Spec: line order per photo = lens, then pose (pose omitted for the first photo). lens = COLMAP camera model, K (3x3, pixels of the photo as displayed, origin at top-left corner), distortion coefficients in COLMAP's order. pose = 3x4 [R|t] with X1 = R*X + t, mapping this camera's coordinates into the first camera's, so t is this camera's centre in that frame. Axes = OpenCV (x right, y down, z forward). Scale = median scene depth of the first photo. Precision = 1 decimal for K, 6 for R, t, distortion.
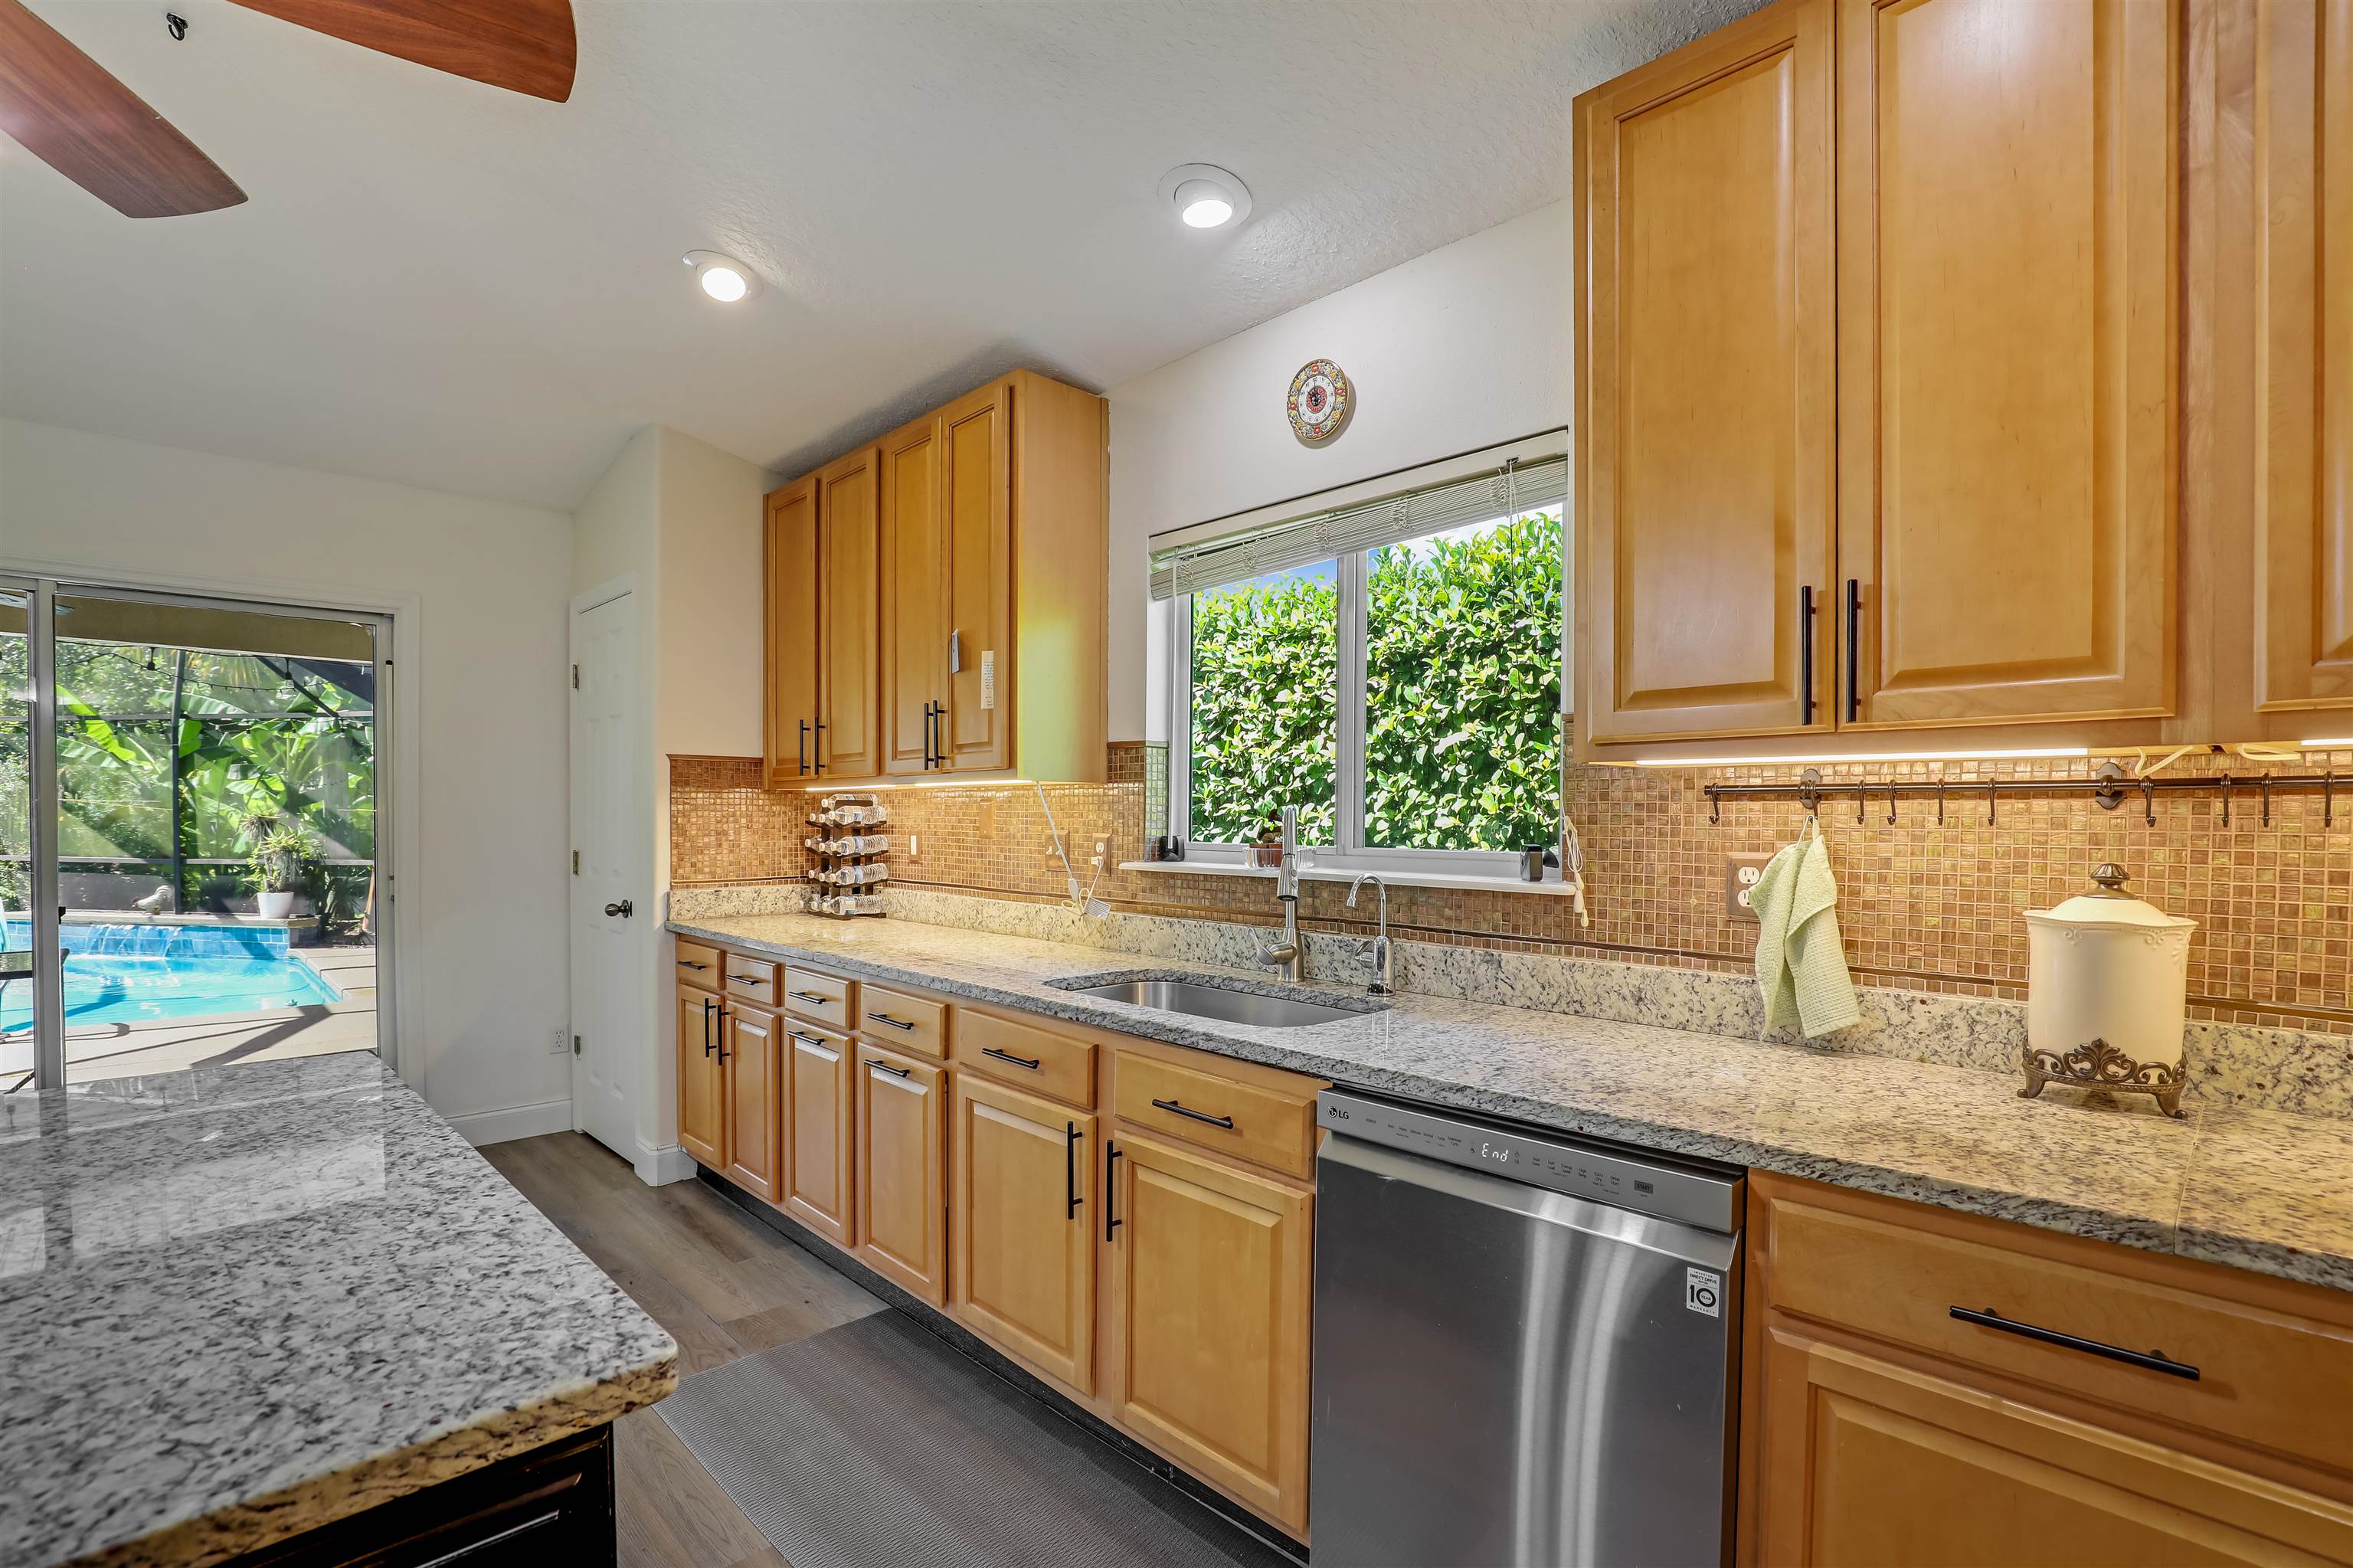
lens RADIAL K [[1082.4, 0, 1197.7], [0, 1082.4, 835.2], [0, 0, 1]] dist [-0.020626, 0.000349]
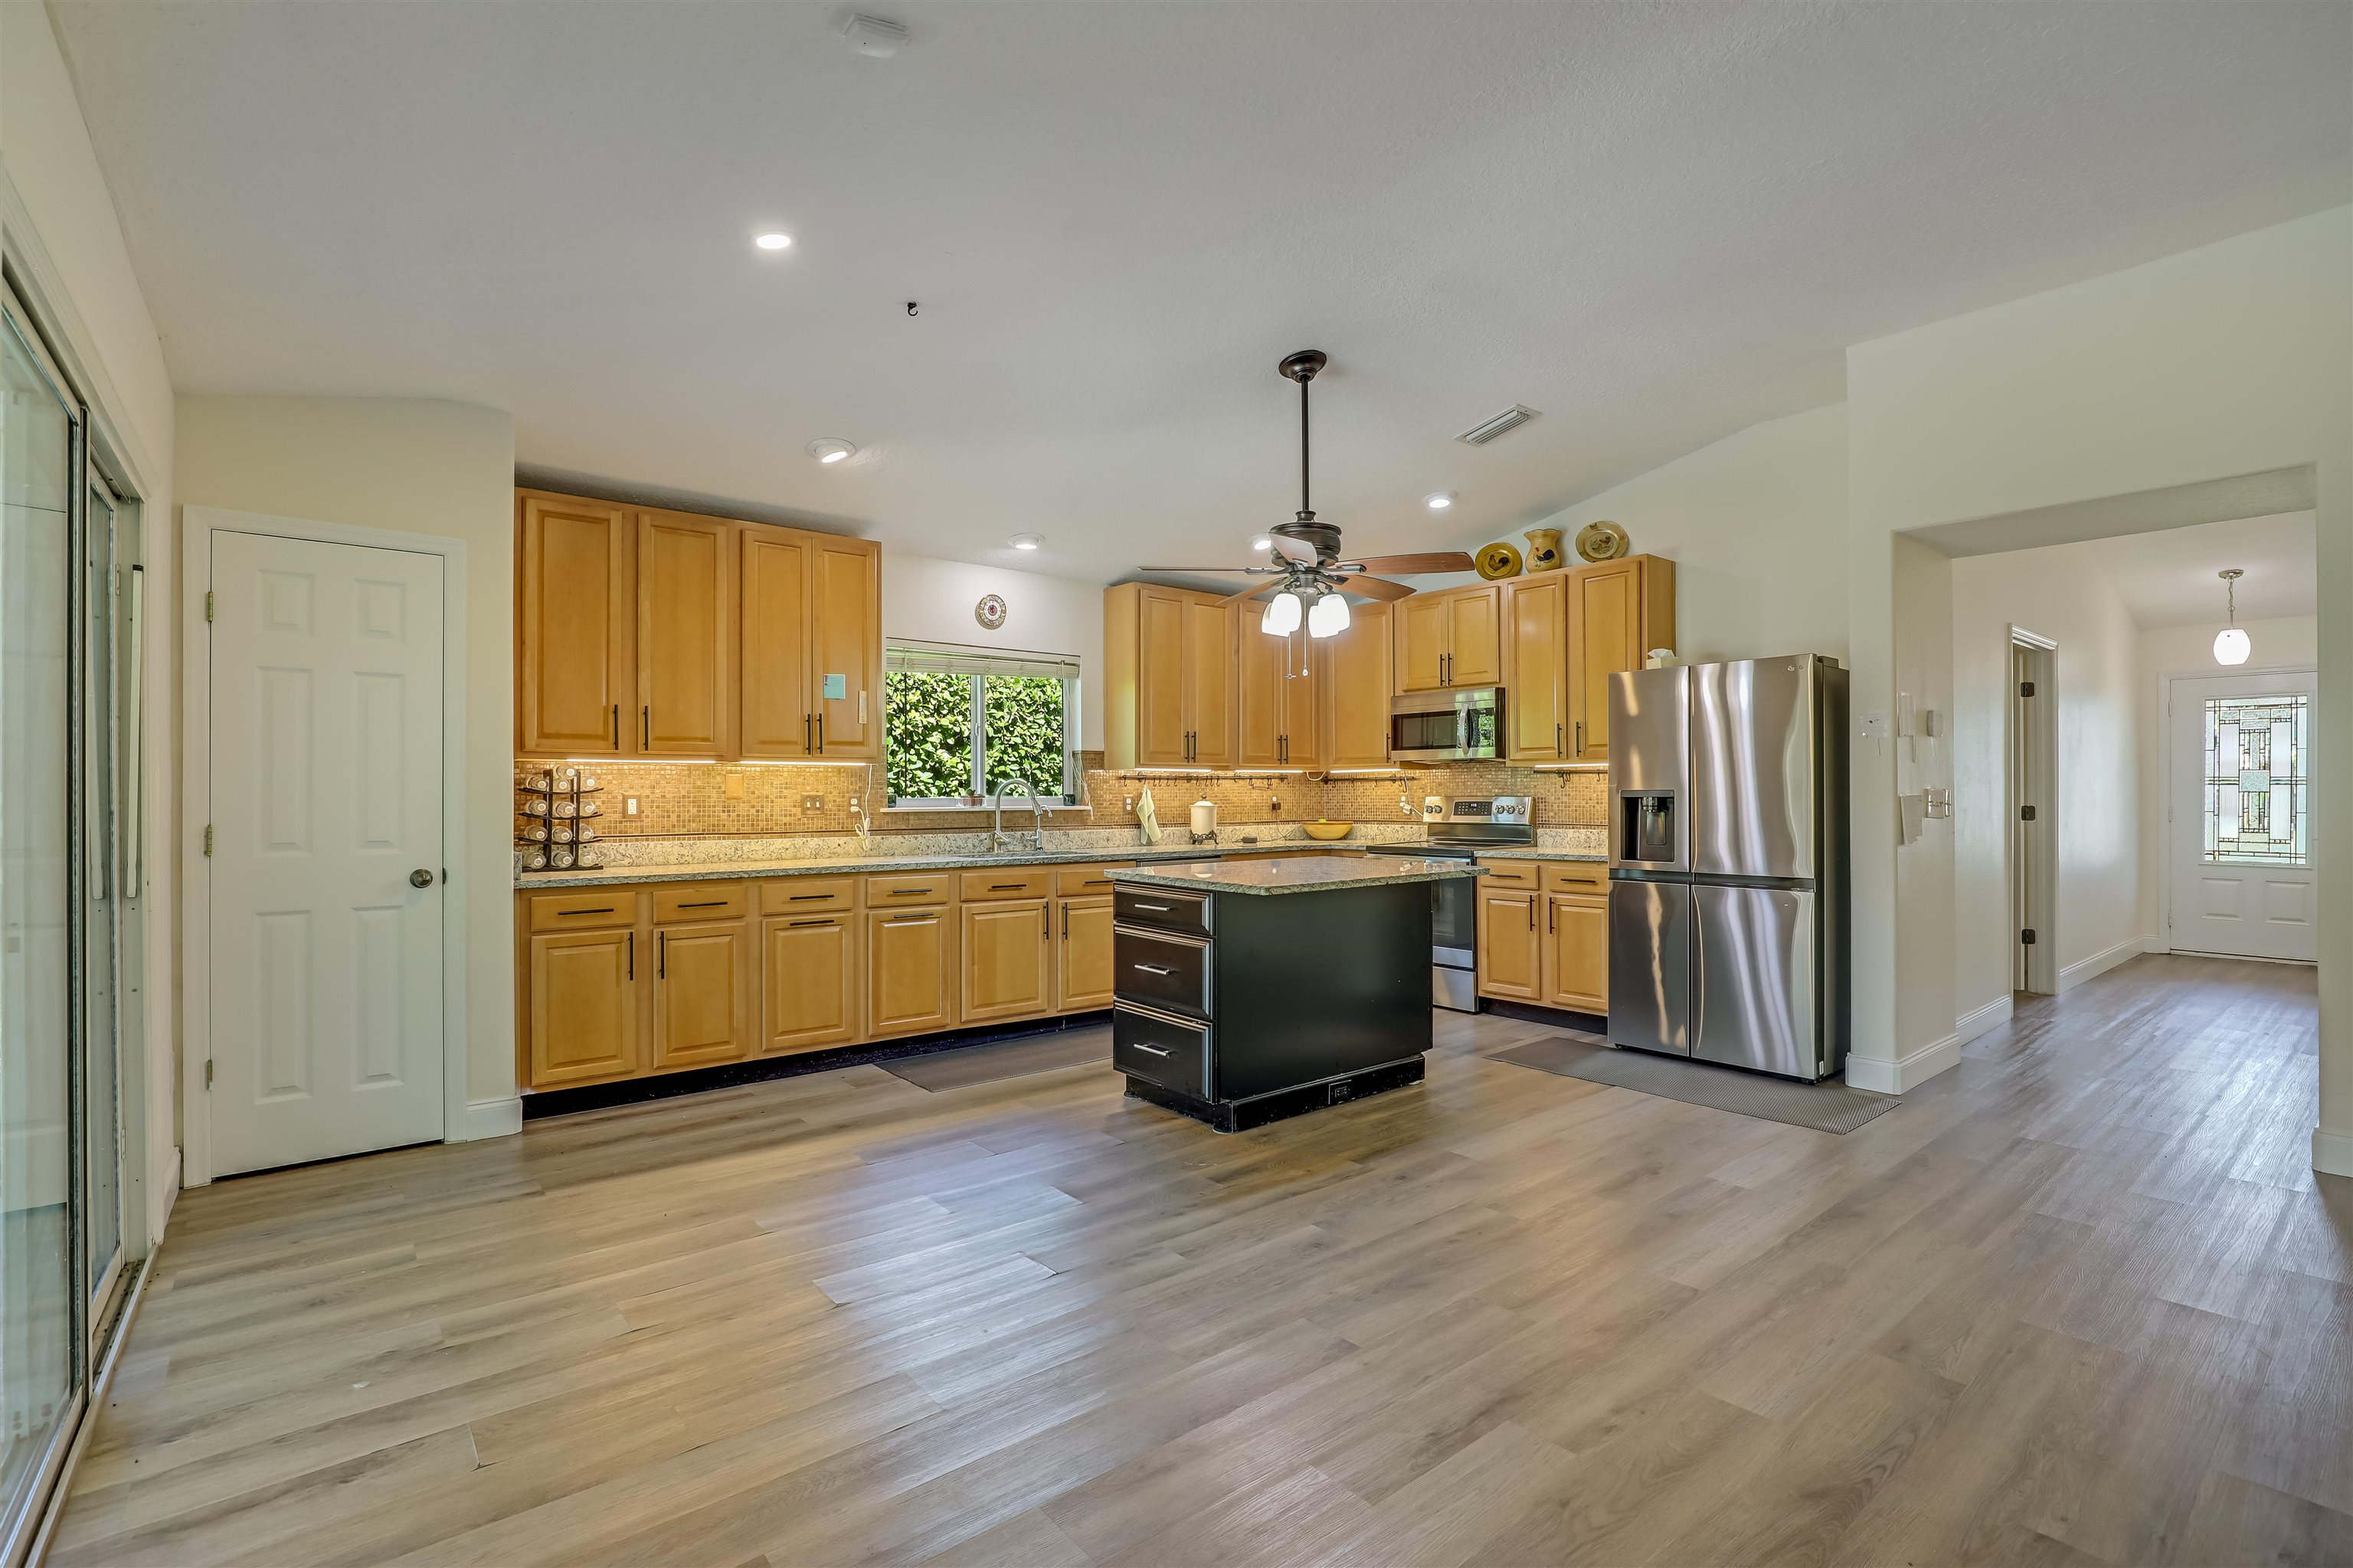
lens RADIAL K [[1078.7, 0, 1198.3], [0, 1078.7, 792.6], [0, 0, 1]] dist [-0.020337, 0.000712]
pose [[0.082193, -0.003106, 0.996612, -1.945024], [0.020491, 0.999789, 0.001426, 0.006020], [-0.996406, 0.020304, 0.082239, 0.309990]]
